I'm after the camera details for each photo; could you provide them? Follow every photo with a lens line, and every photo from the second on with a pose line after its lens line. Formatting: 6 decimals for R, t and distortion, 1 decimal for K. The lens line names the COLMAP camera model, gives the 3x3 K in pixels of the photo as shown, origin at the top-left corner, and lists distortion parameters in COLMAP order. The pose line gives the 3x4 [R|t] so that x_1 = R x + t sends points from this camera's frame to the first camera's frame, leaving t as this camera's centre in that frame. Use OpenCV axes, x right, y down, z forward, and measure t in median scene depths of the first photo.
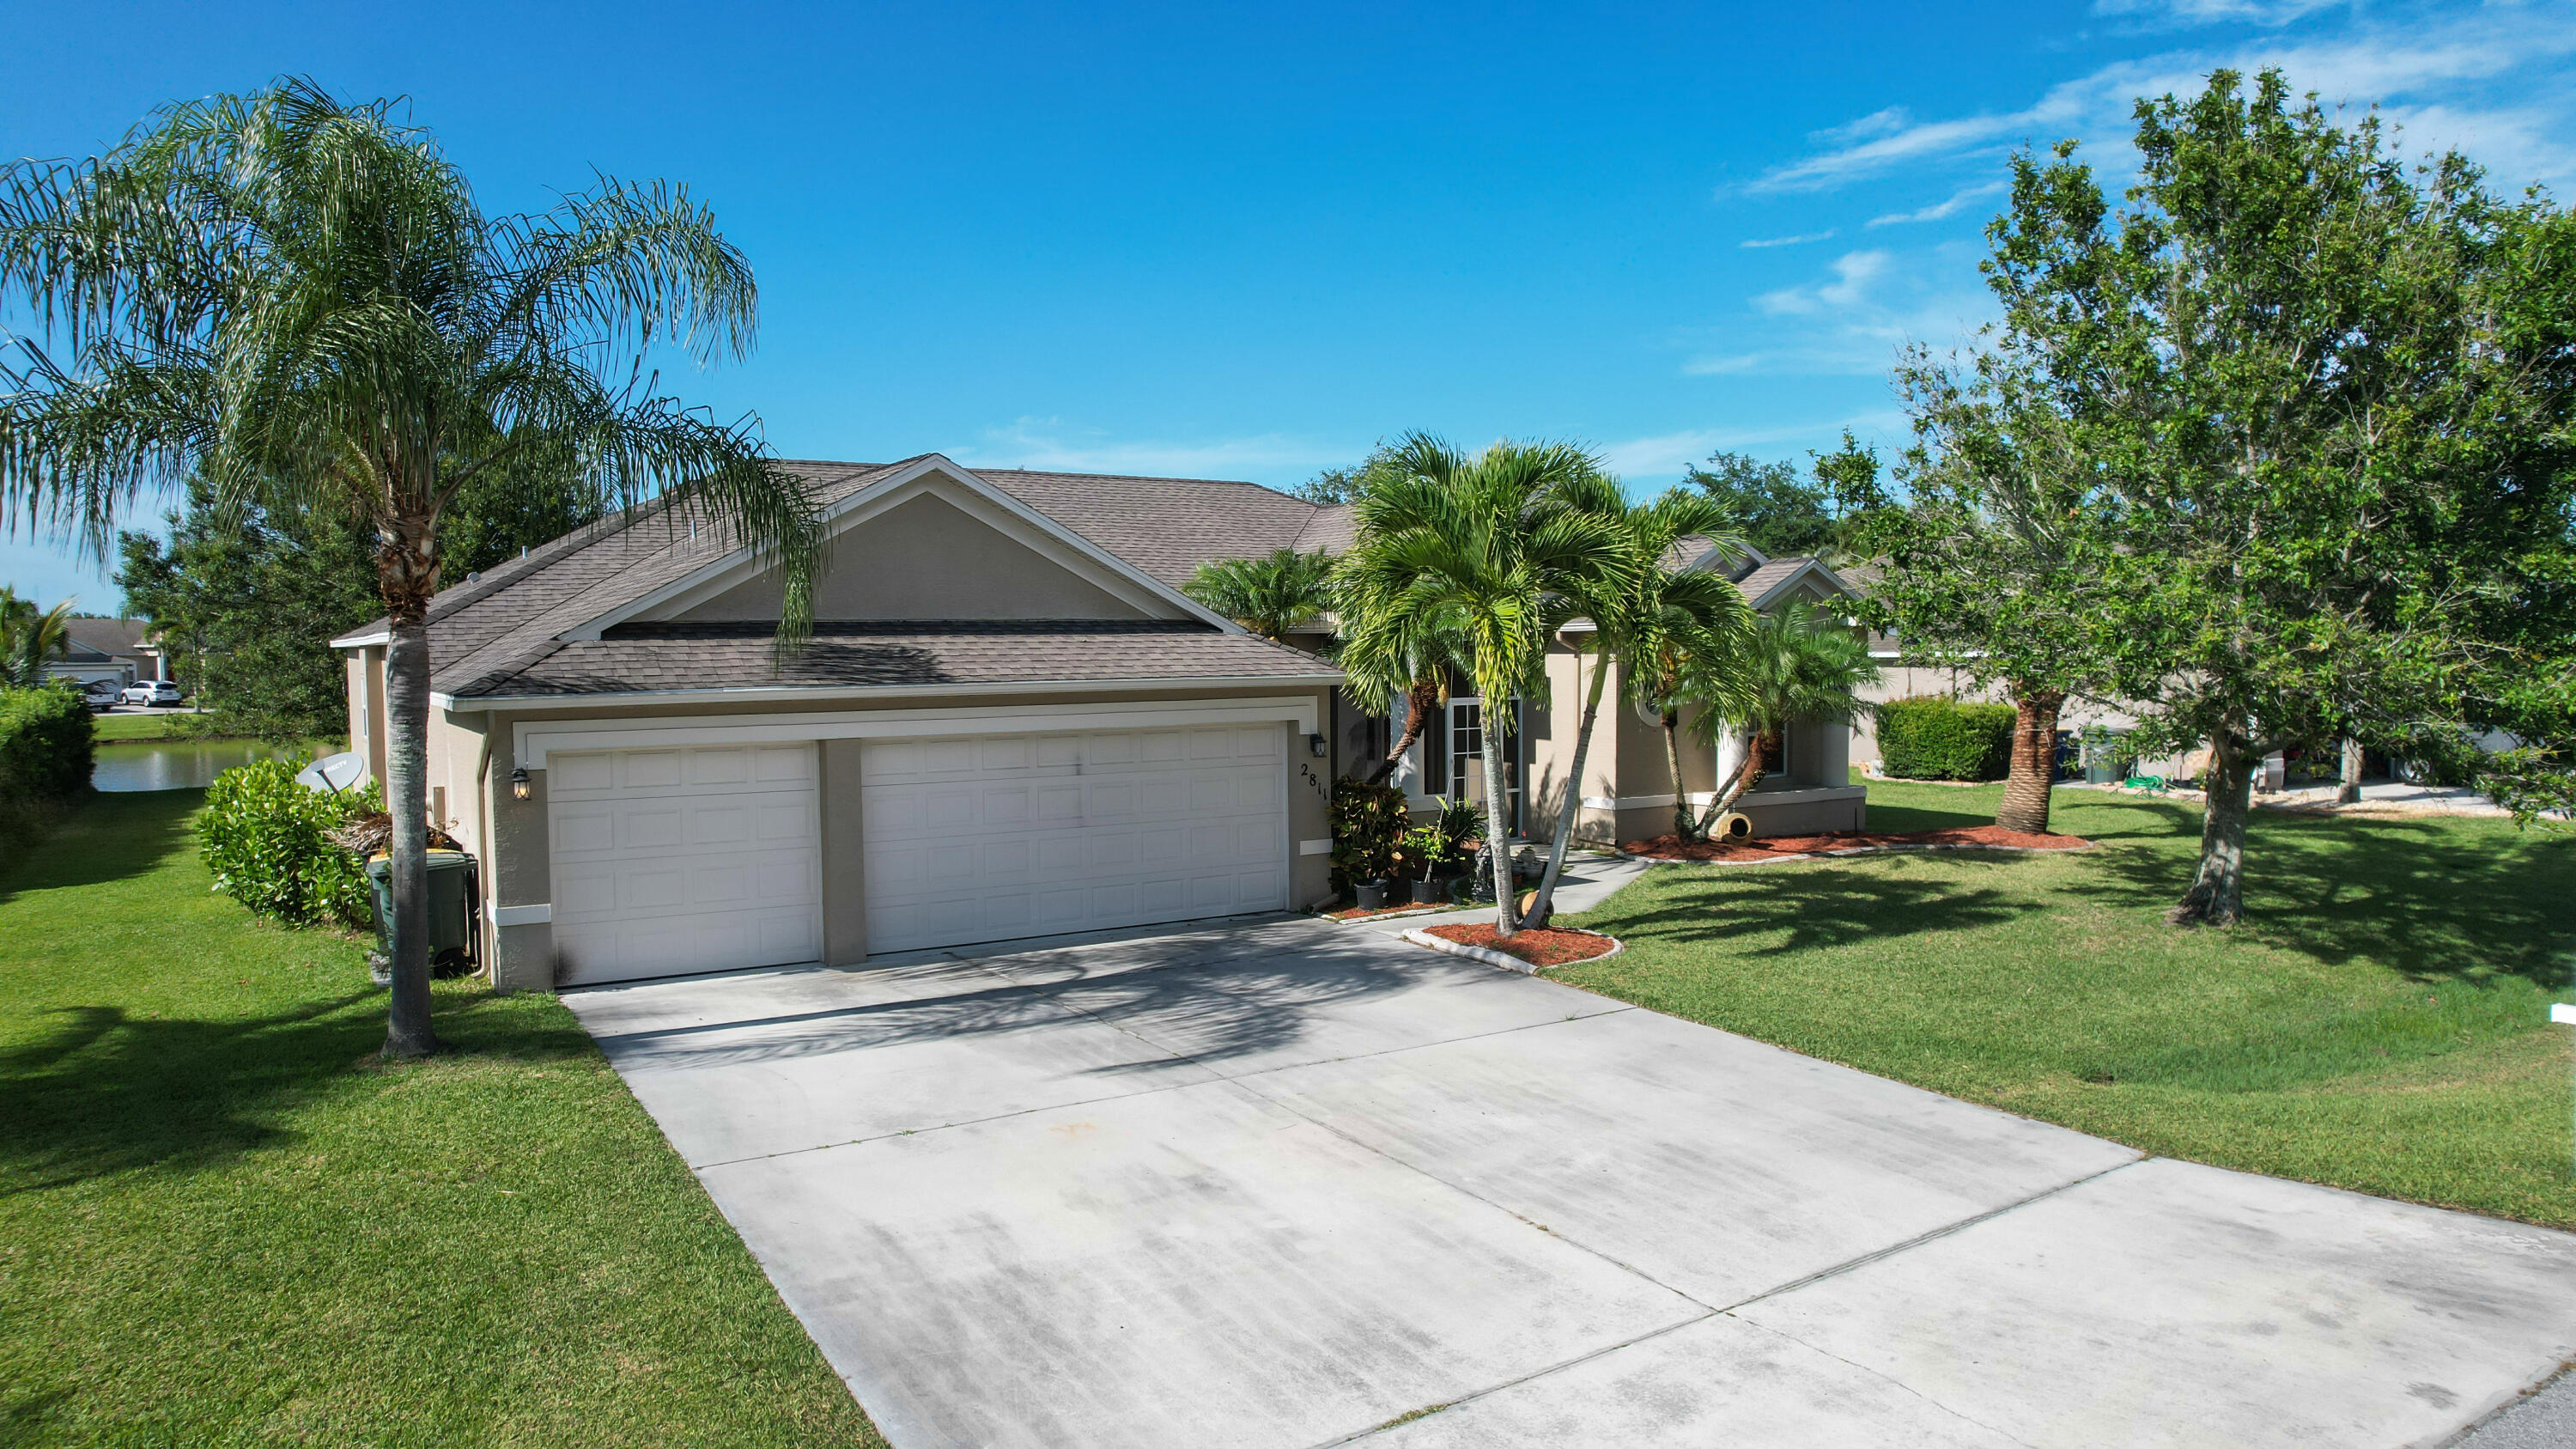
lens RADIAL K [[1646.5, 0, 1299.9], [0, 1646.5, 721.9], [0, 0, 1]] dist [-0.037287, 0.029594]
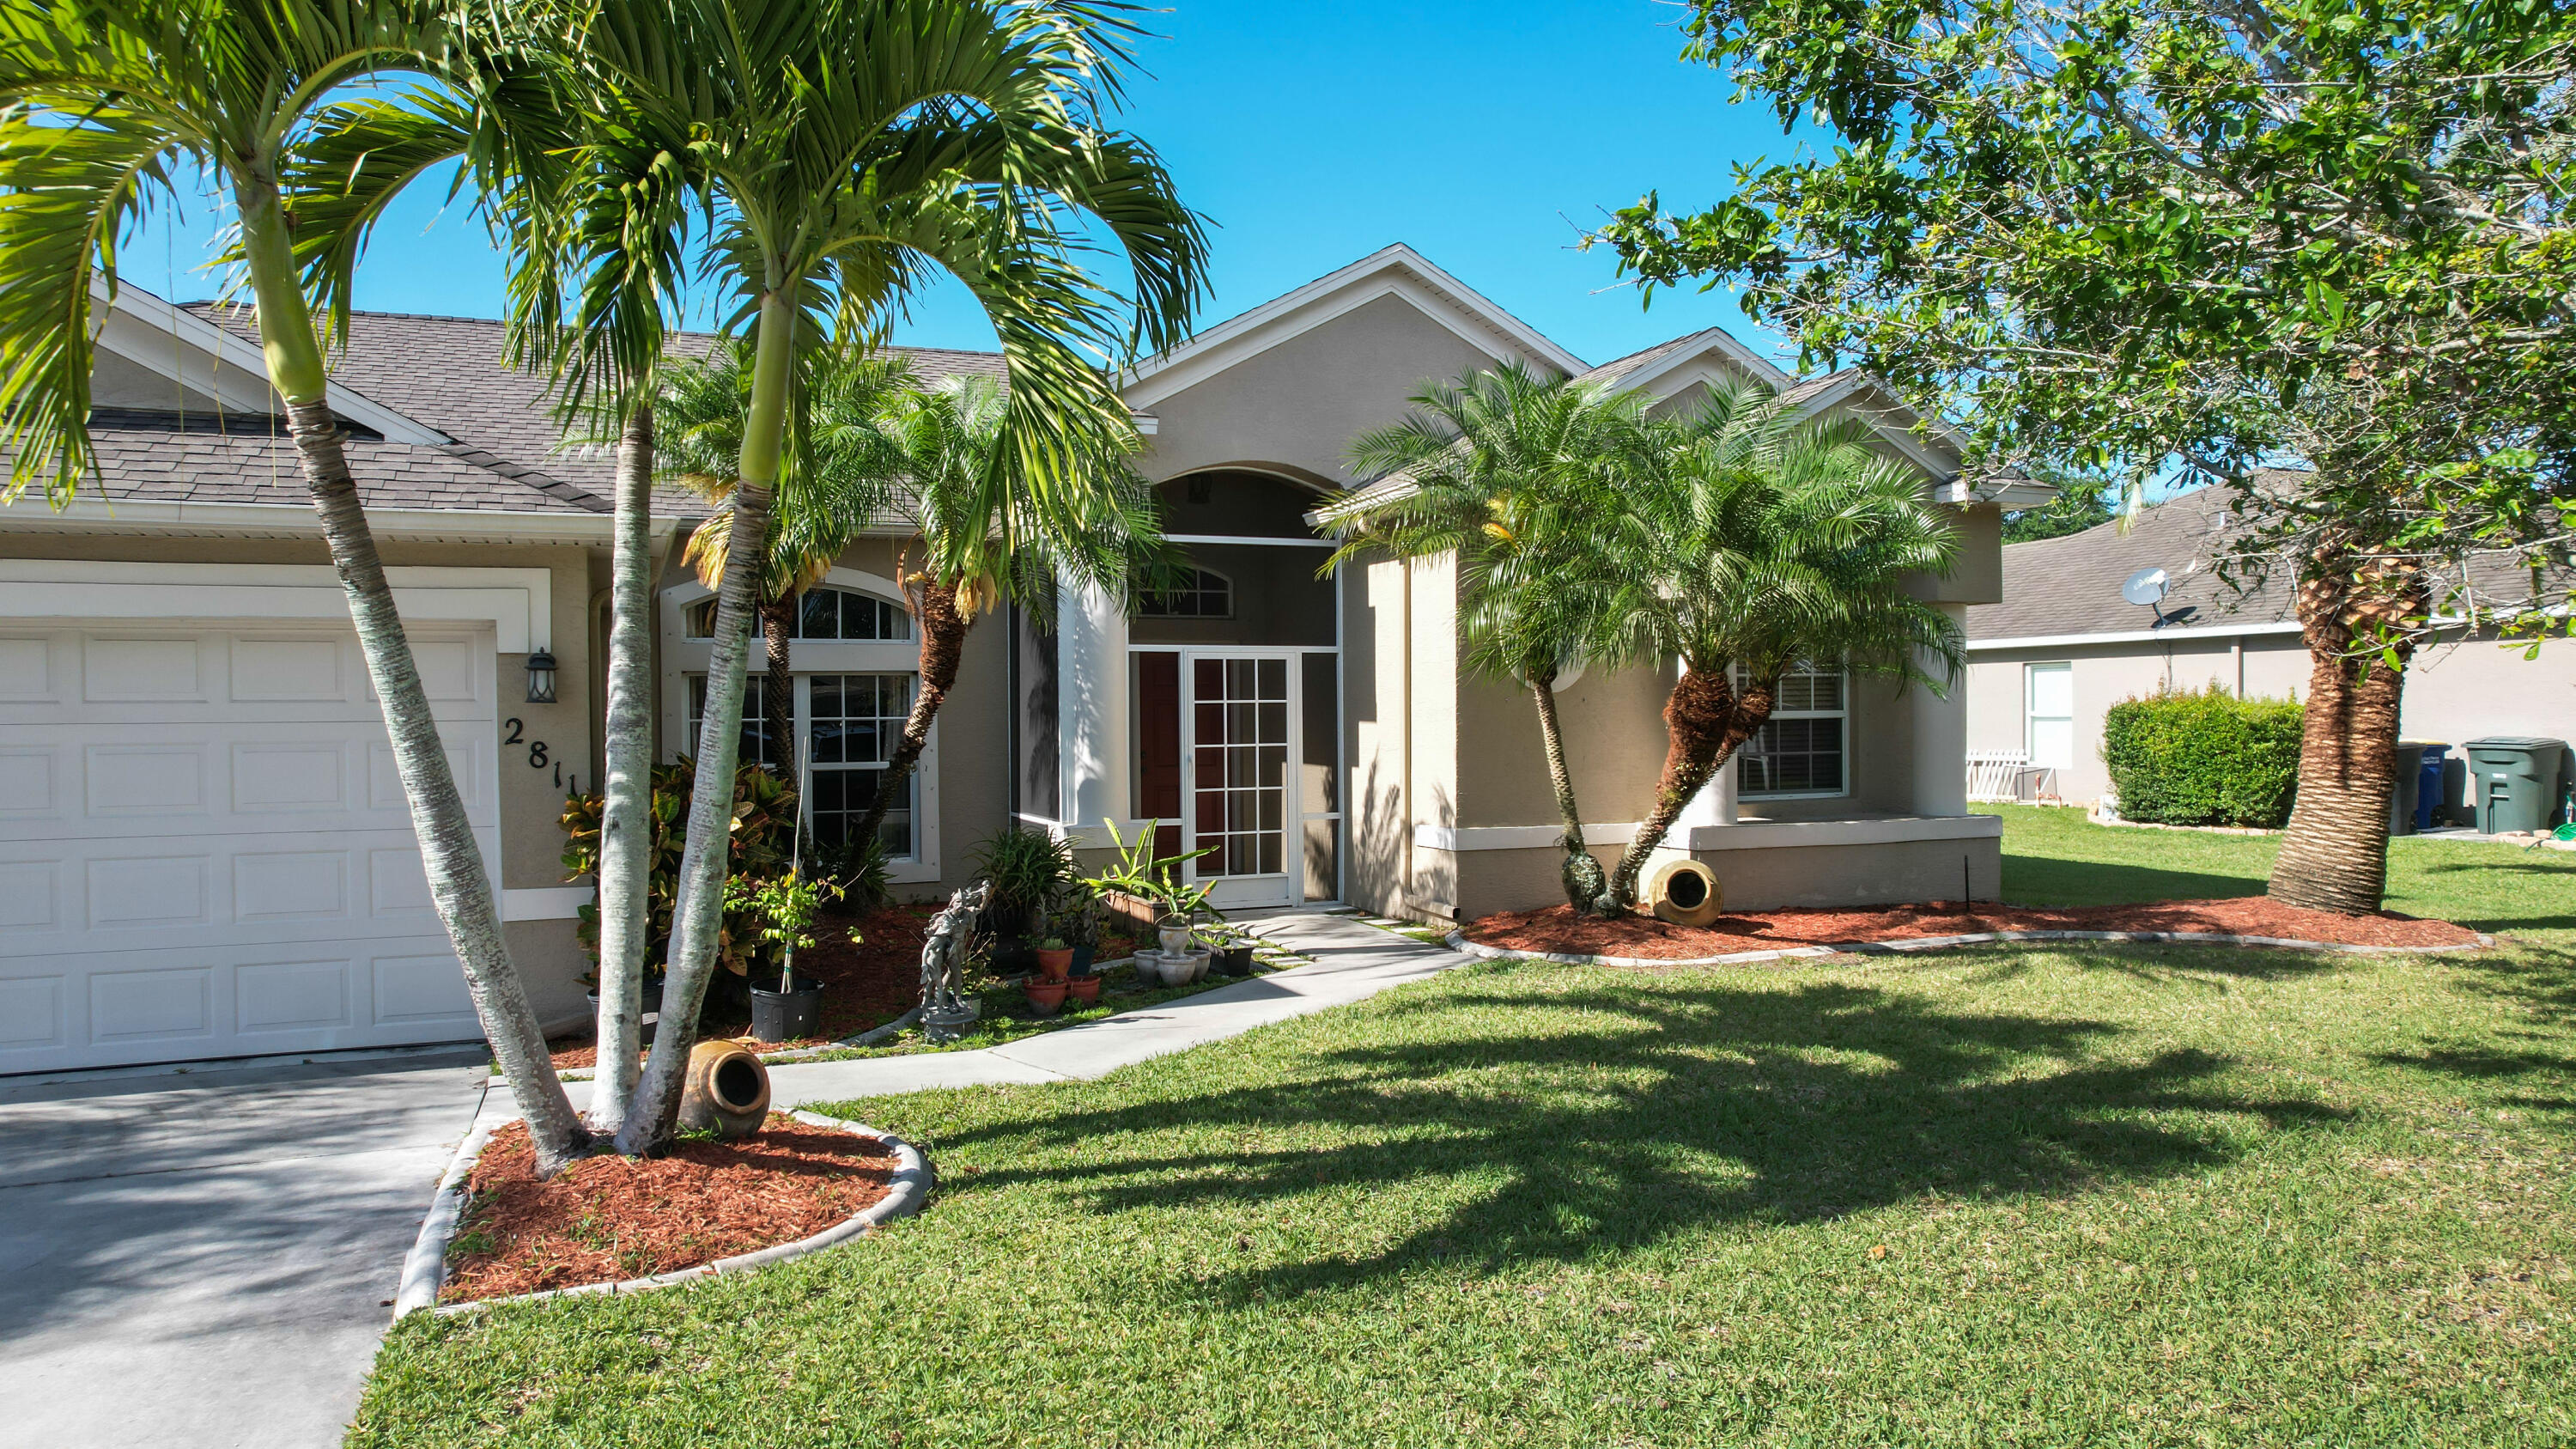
lens RADIAL K [[1646.5, 0, 1270.6], [0, 1646.5, 719.6], [0, 0, 1]] dist [-0.037287, 0.029594]
pose [[0.981742, 0.000936, -0.190217, 0.255764], [-0.008556, 0.999193, -0.039241, 0.036641], [0.190027, 0.040152, 0.980957, 0.525526]]
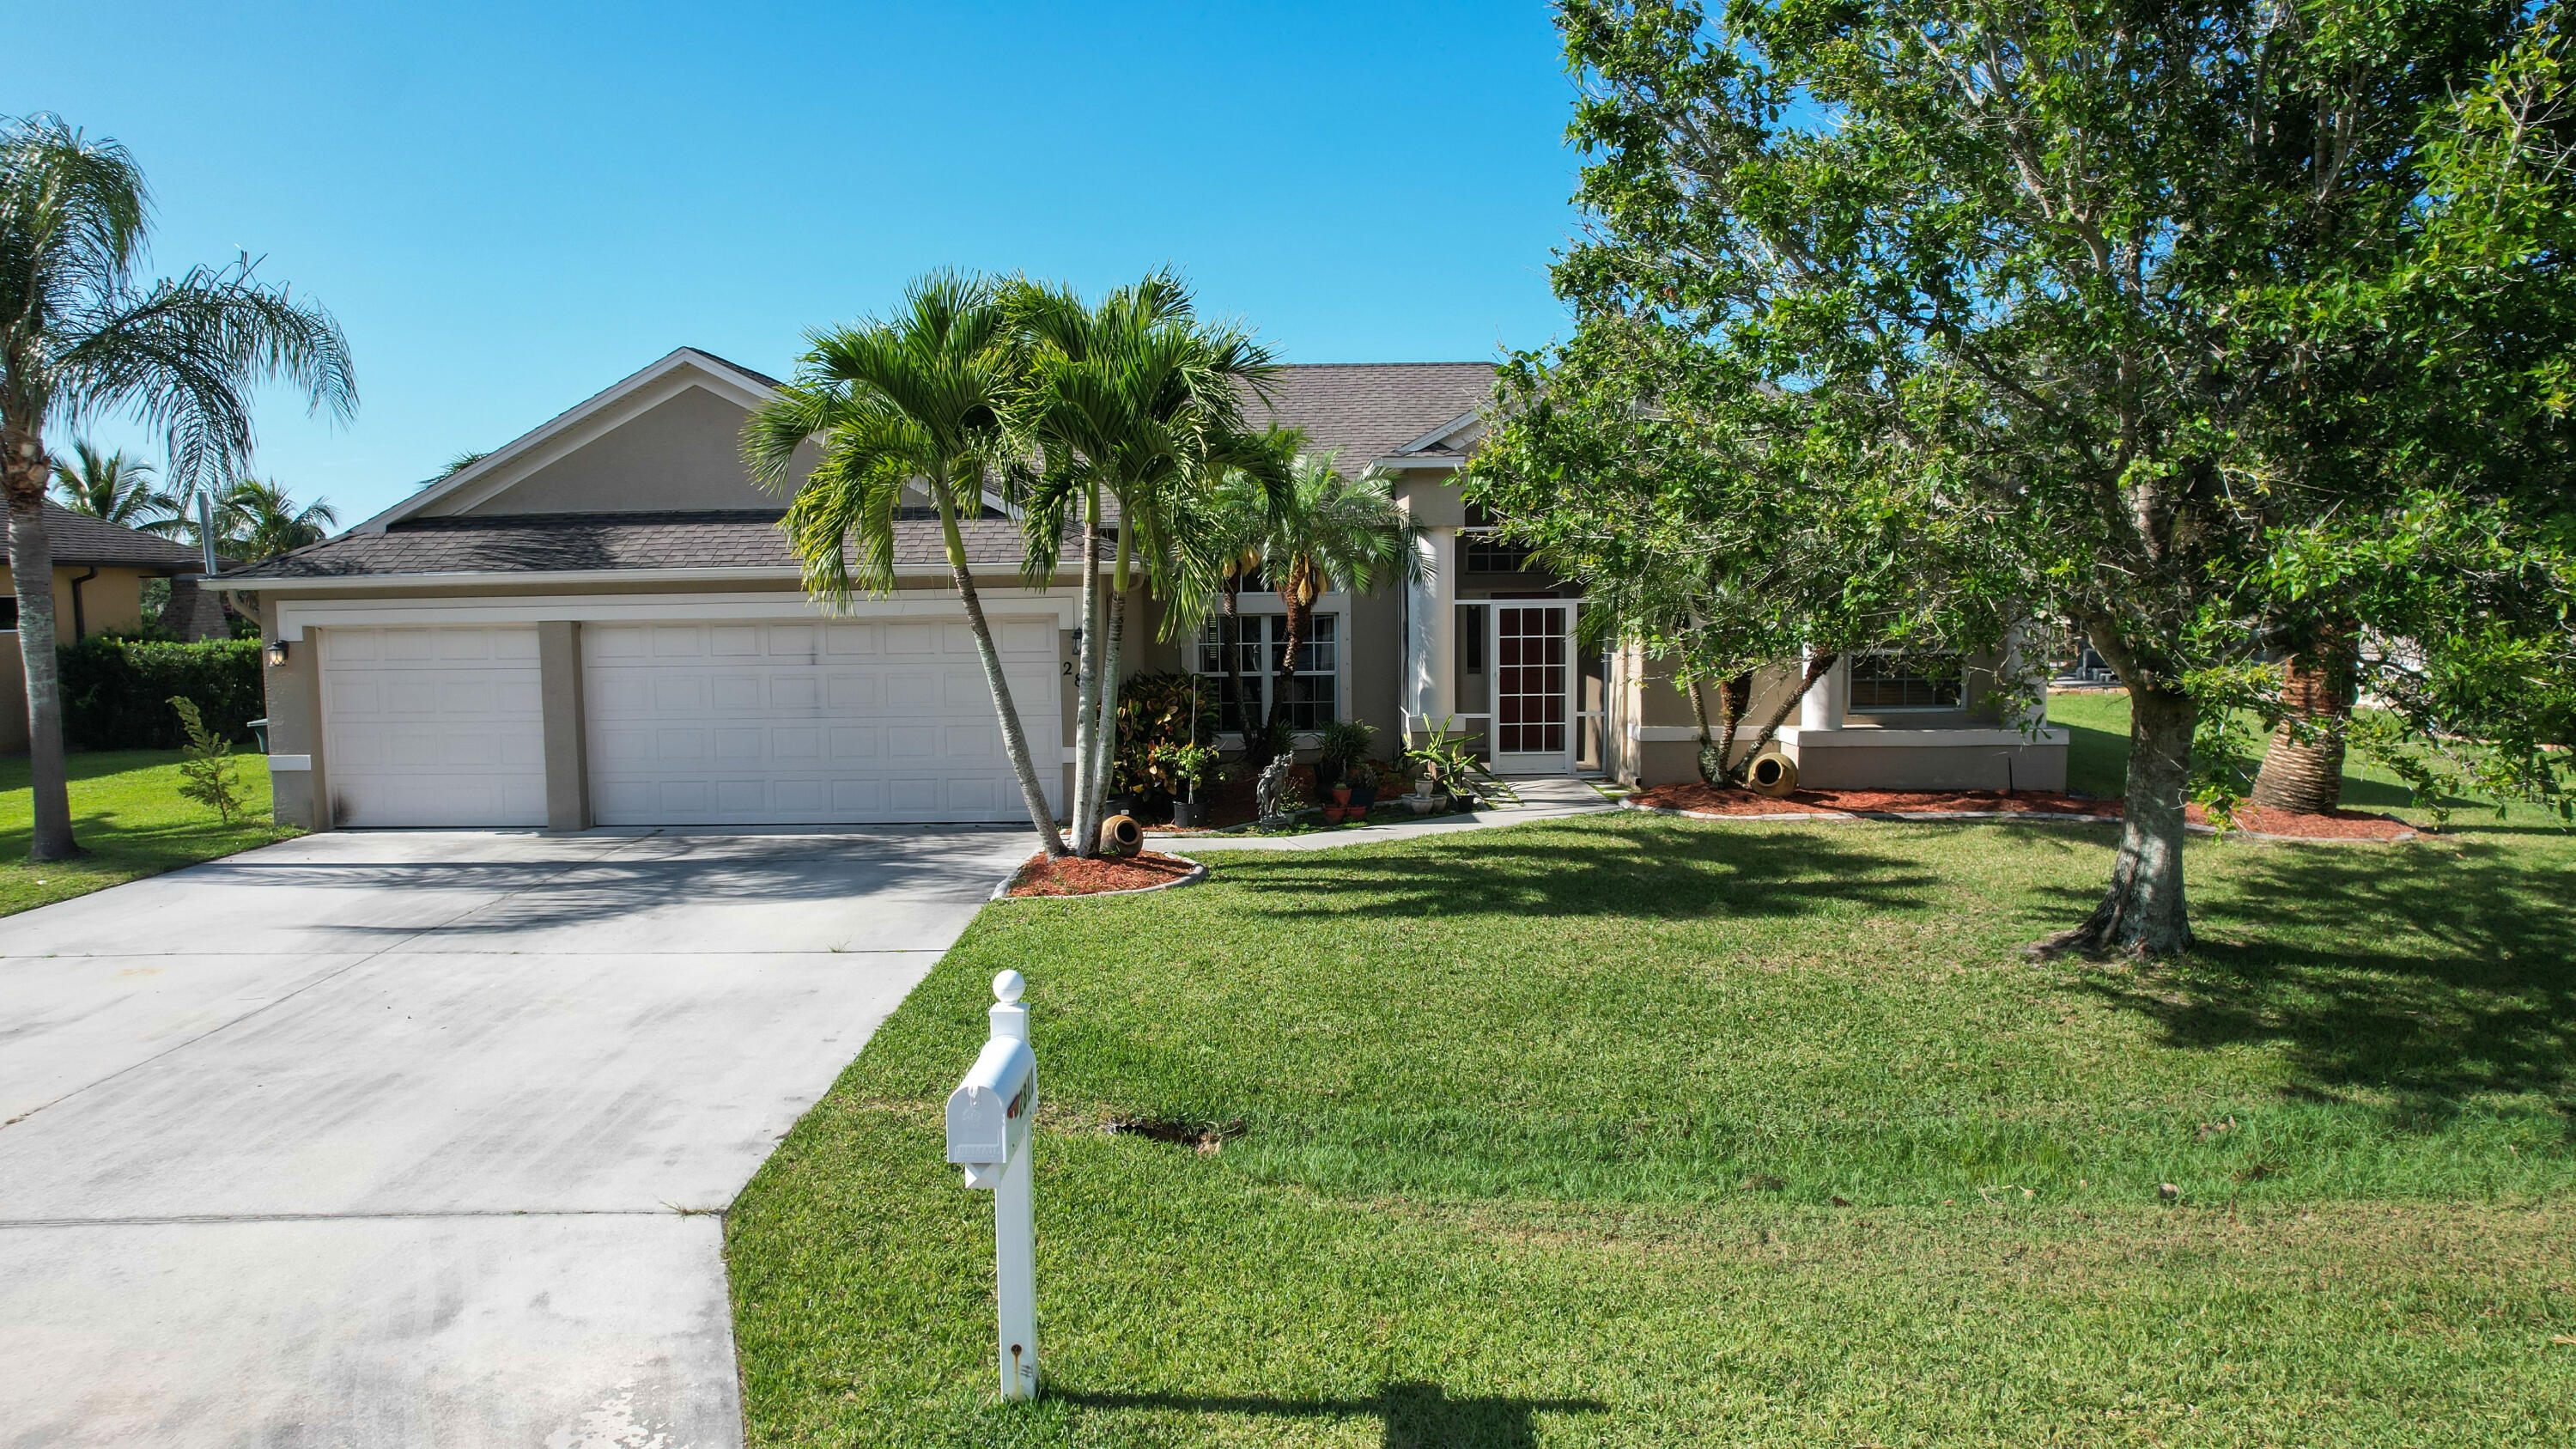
lens RADIAL K [[1646.5, 0, 1267.3], [0, 1646.5, 720.5], [0, 0, 1]] dist [-0.037287, 0.029594]
pose [[0.834958, 0.044912, -0.548478, 0.521736], [-0.020835, 0.998530, 0.050047, 0.008671], [0.549919, -0.030360, 0.834666, 0.264399]]
